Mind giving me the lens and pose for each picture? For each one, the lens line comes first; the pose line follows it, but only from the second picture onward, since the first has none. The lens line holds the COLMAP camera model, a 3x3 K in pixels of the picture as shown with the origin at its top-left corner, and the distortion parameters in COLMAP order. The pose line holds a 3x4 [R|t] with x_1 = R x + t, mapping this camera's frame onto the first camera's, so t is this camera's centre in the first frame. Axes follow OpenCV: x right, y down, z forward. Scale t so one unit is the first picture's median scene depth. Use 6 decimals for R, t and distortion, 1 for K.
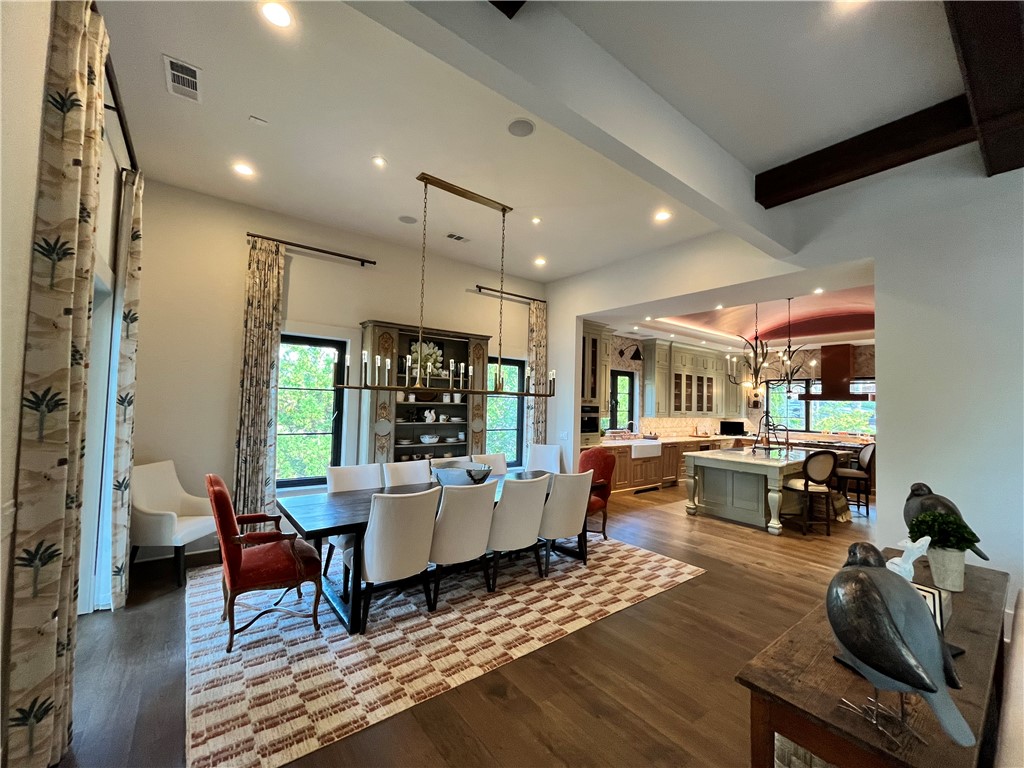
lens RADIAL K [[417.2, 0, 512.0], [0, 417.2, 384.0], [0, 0, 1]] dist [-0.001027, -0.000042]
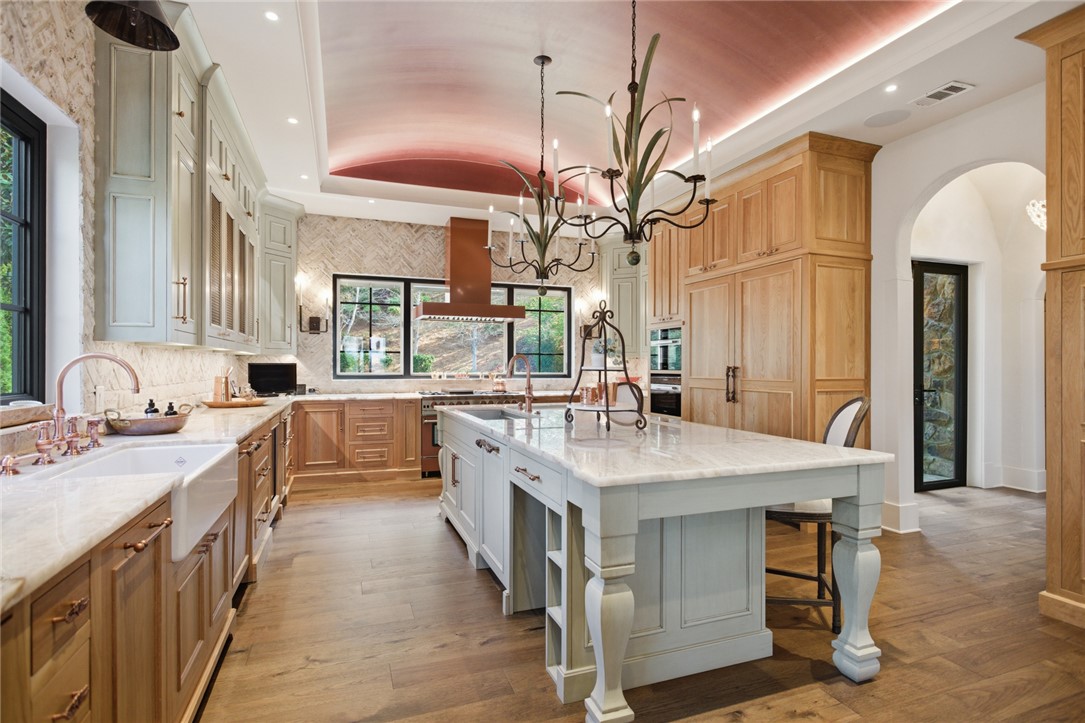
lens RADIAL K [[532.8, 0, 542.5], [0, 532.8, 361.5], [0, 0, 1]] dist [-0.001399, -0.000206]
pose [[0.292530, -0.018545, 0.956076, 0.109128], [-0.036902, 0.998848, 0.030665, 0.072355], [-0.955544, -0.044252, 0.291509, 0.682498]]
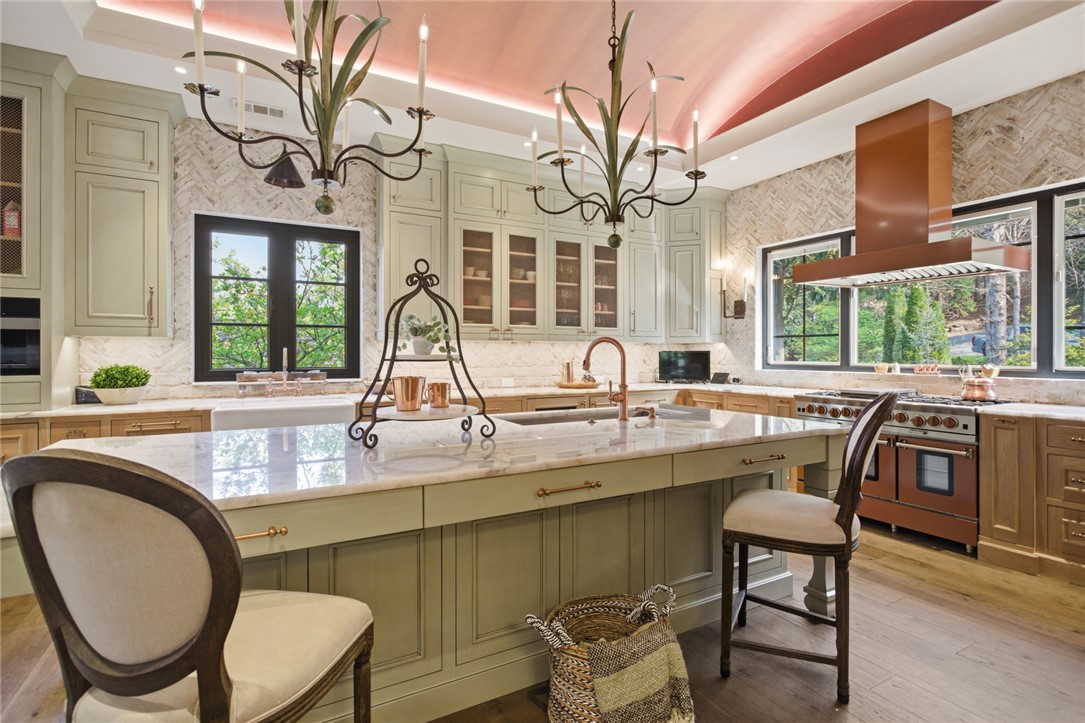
lens RADIAL K [[523.9, 0, 543.6], [0, 523.9, 354.0], [0, 0, 1]] dist [-0.002216, 0.000690]
pose [[0.987898, -0.027468, -0.152656, 0.546481], [0.034292, 0.998518, 0.042249, 0.076188], [0.151269, -0.046973, 0.987376, 0.513676]]
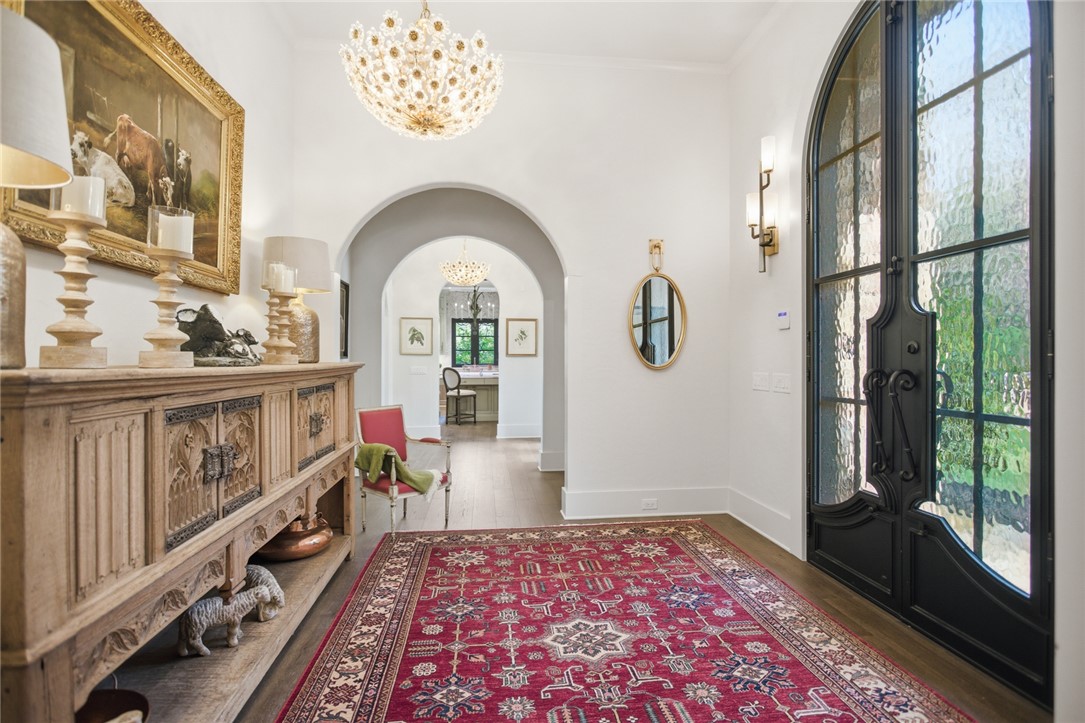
lens RADIAL K [[523.9, 0, 543.6], [0, 523.9, 354.0], [0, 0, 1]] dist [-0.002216, 0.000690]
pose [[0.856789, -0.030490, -0.514765, 1.216640], [0.045827, 0.998803, 0.017115, 0.055333], [0.513627, -0.038254, 0.857160, -0.279752]]
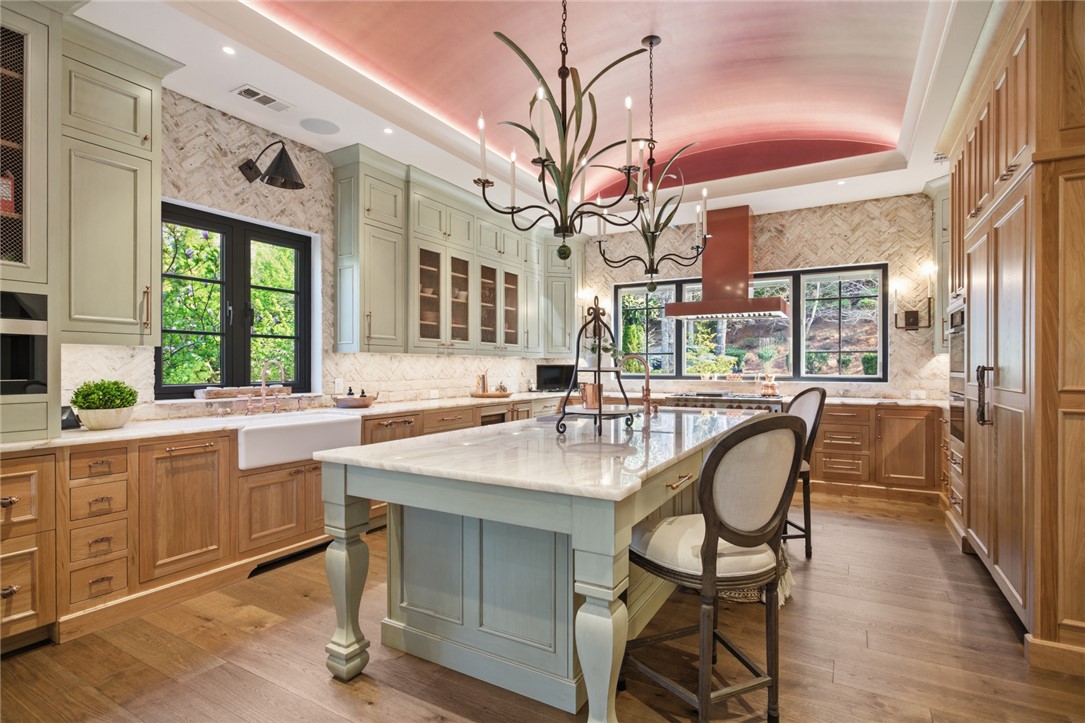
lens RADIAL K [[539.9, 0, 546.2], [0, 539.9, 365.6], [0, 0, 1]] dist [-0.000167, -0.000017]
pose [[0.921559, -0.026080, 0.387360, 0.296846], [0.007189, 0.998716, 0.050137, 0.066851], [-0.388171, -0.043419, 0.920564, 0.449317]]
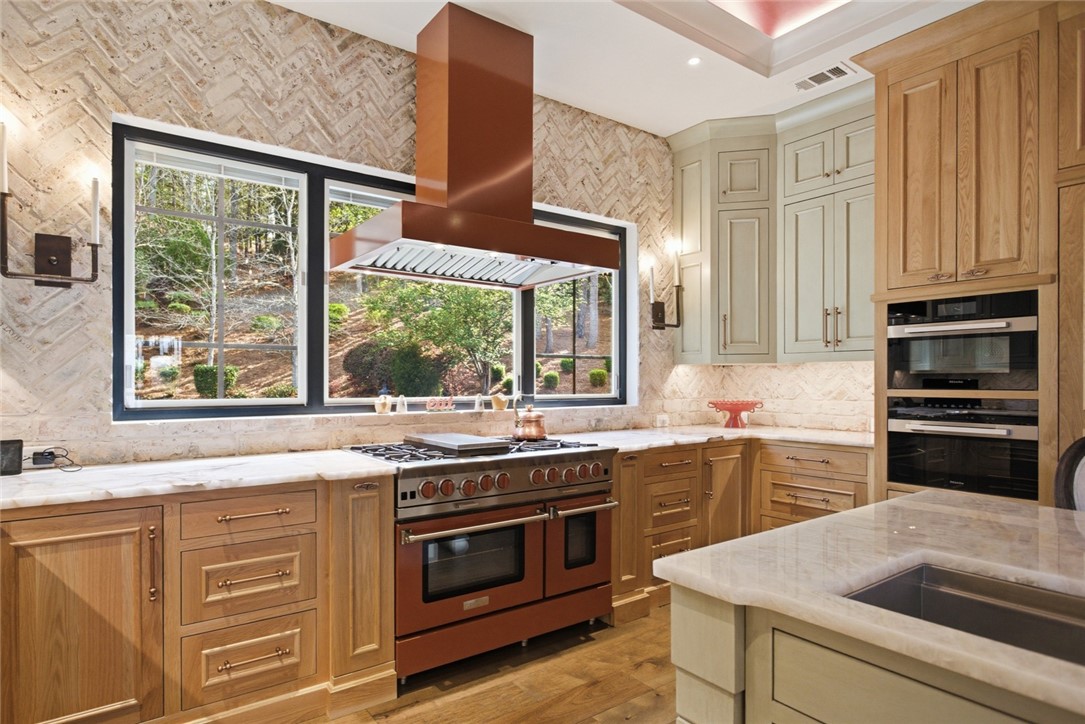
lens RADIAL K [[588.9, 0, 490.8], [0, 588.9, 377.8], [0, 0, 1]] dist [-0.003921, 0.000209]
pose [[0.068370, -0.022586, 0.997404, 0.442243], [-0.043374, 0.998731, 0.025589, 0.093292], [-0.996717, -0.045011, 0.067304, 0.960288]]
